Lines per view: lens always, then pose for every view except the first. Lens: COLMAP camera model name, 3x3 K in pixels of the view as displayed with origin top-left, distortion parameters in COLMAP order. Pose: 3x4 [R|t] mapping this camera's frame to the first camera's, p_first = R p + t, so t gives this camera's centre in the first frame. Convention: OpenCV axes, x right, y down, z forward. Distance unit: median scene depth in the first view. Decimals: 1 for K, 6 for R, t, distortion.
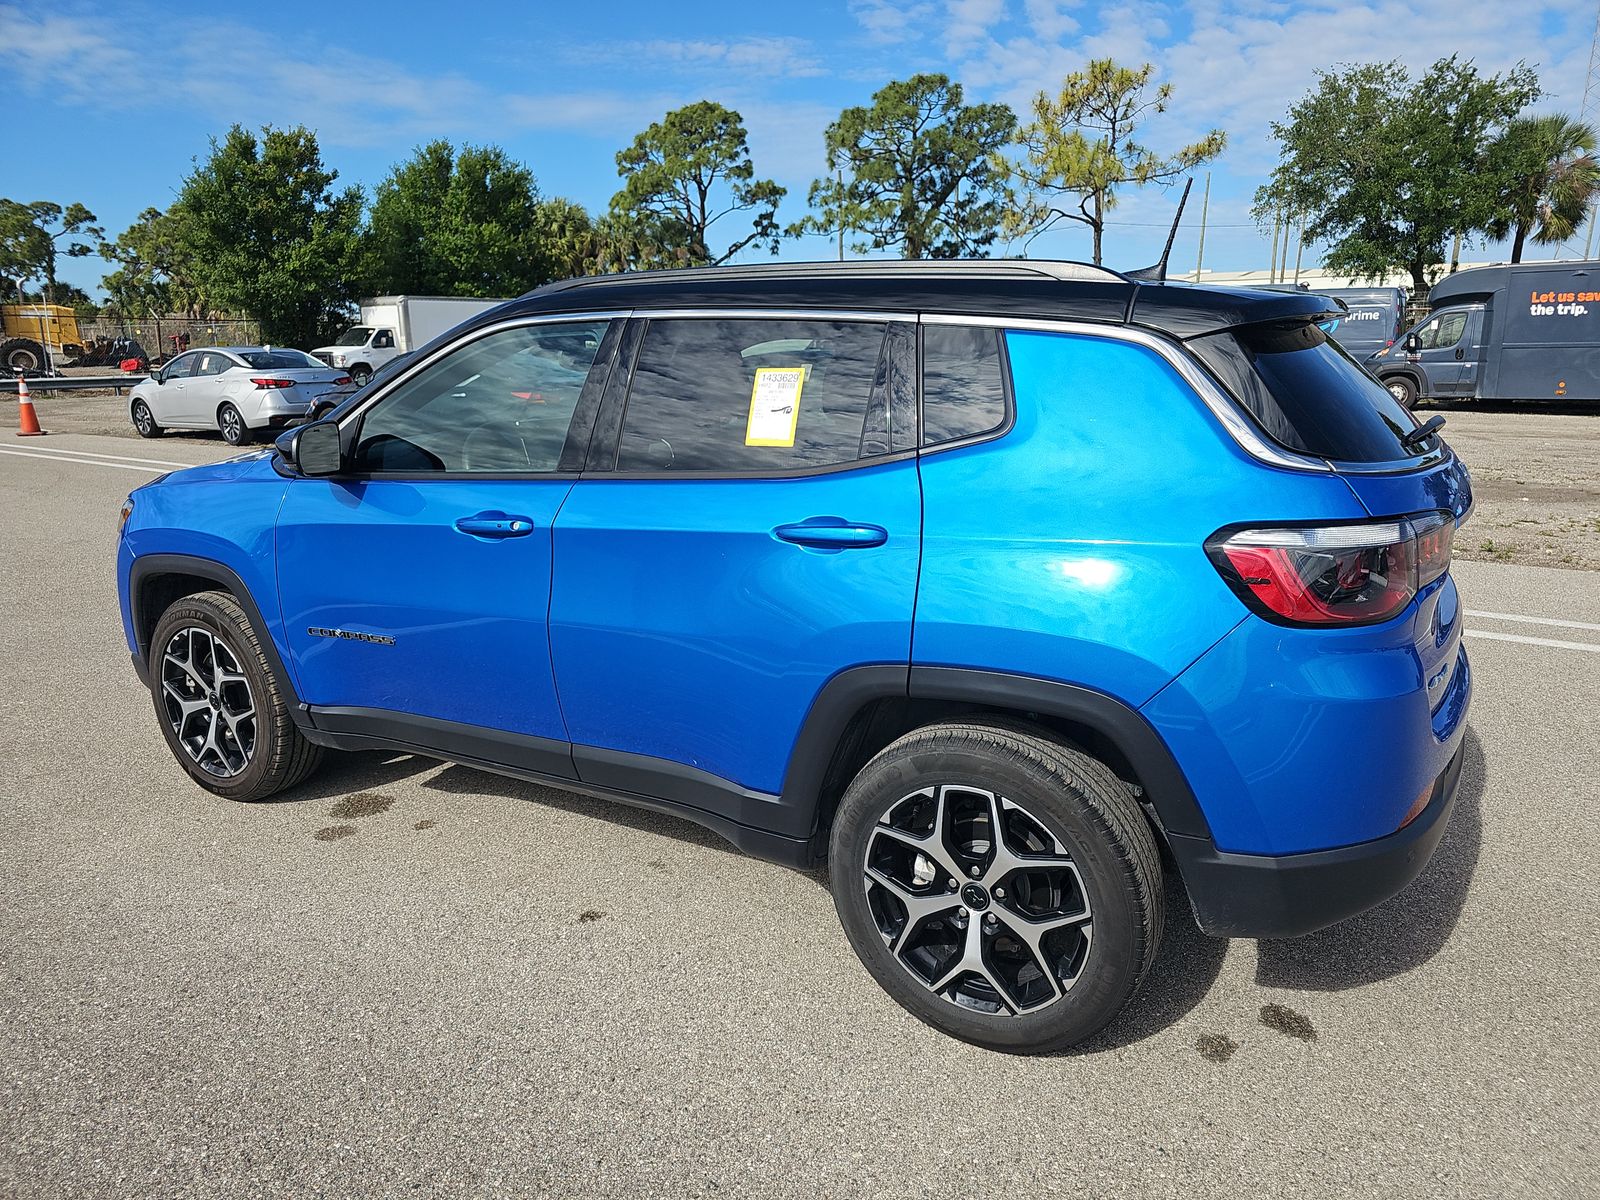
lens RADIAL K [[1126.9, 0, 798.7], [0, 1126.9, 601.5], [0, 0, 1]] dist [0.001402, -0.009669]
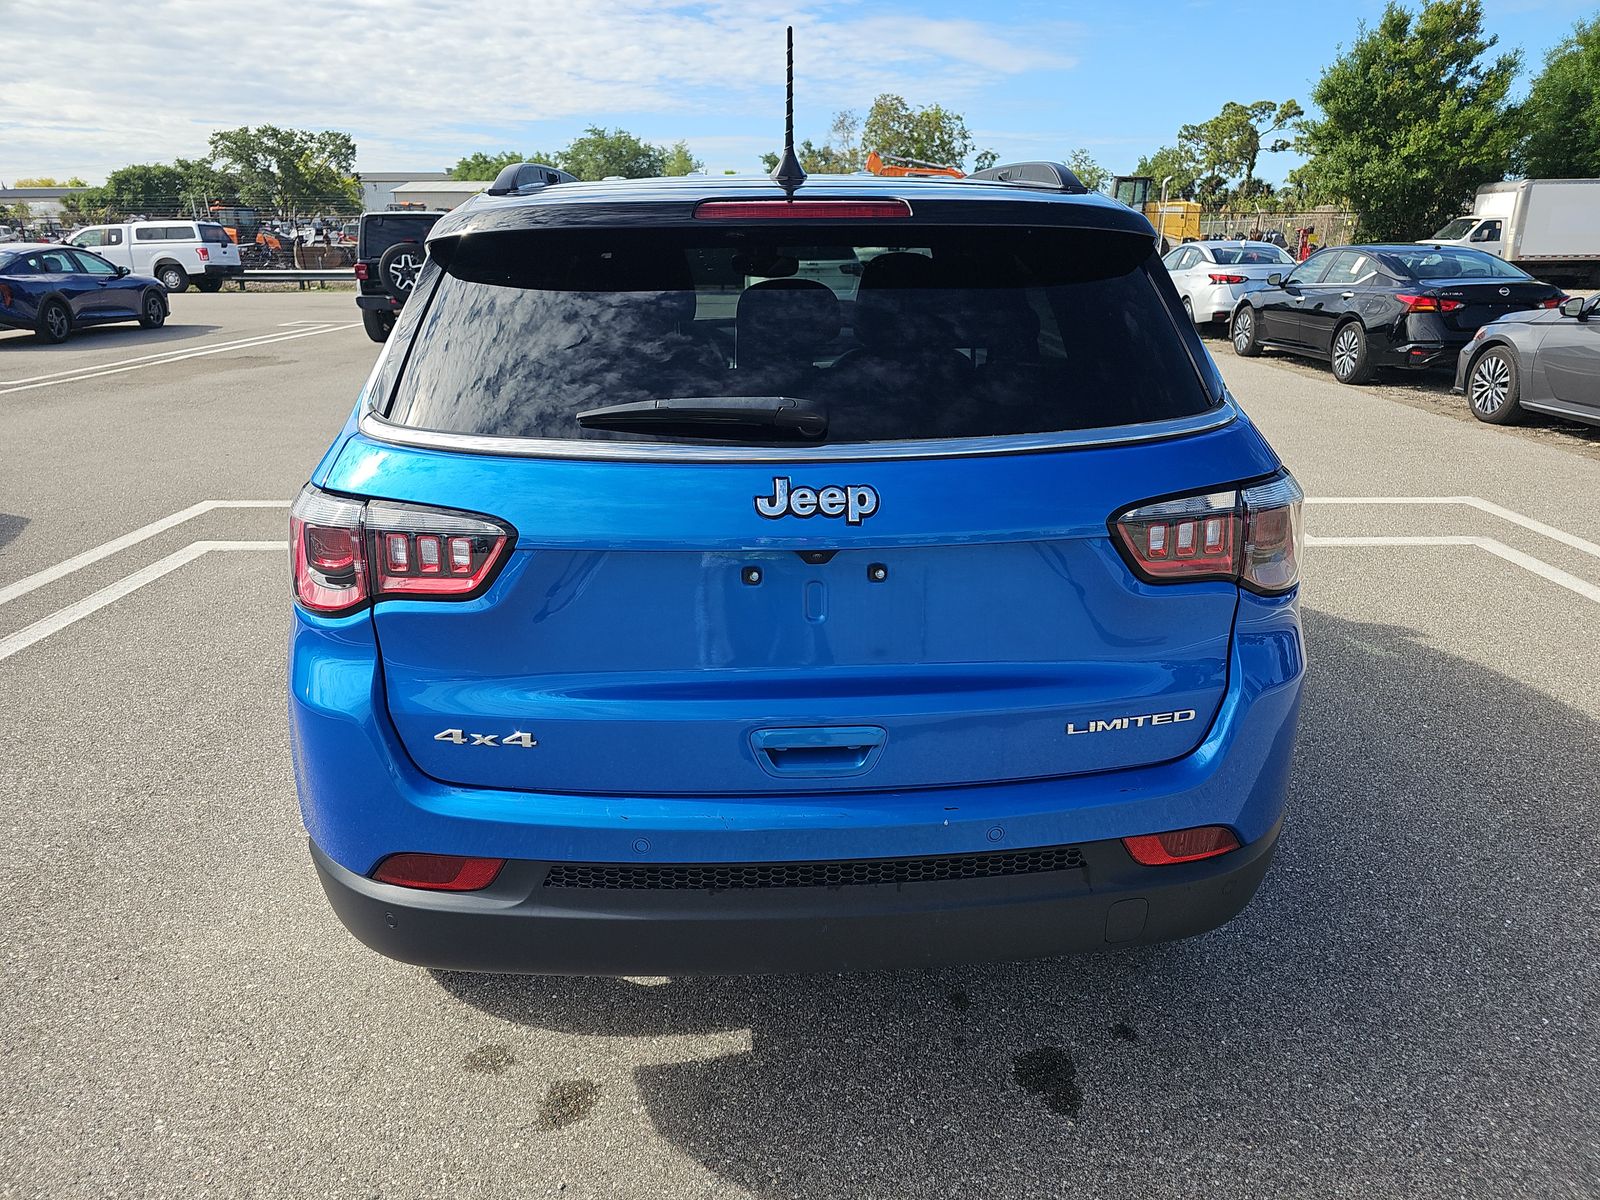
lens RADIAL K [[1126.9, 0, 798.6], [0, 1126.9, 597.6], [0, 0, 1]] dist [0.001402, -0.009669]
pose [[0.500364, 0.262255, -0.825141, 0.159903], [-0.188724, 0.963143, 0.191674, -0.025045], [0.844996, 0.059818, 0.531416, 0.098752]]
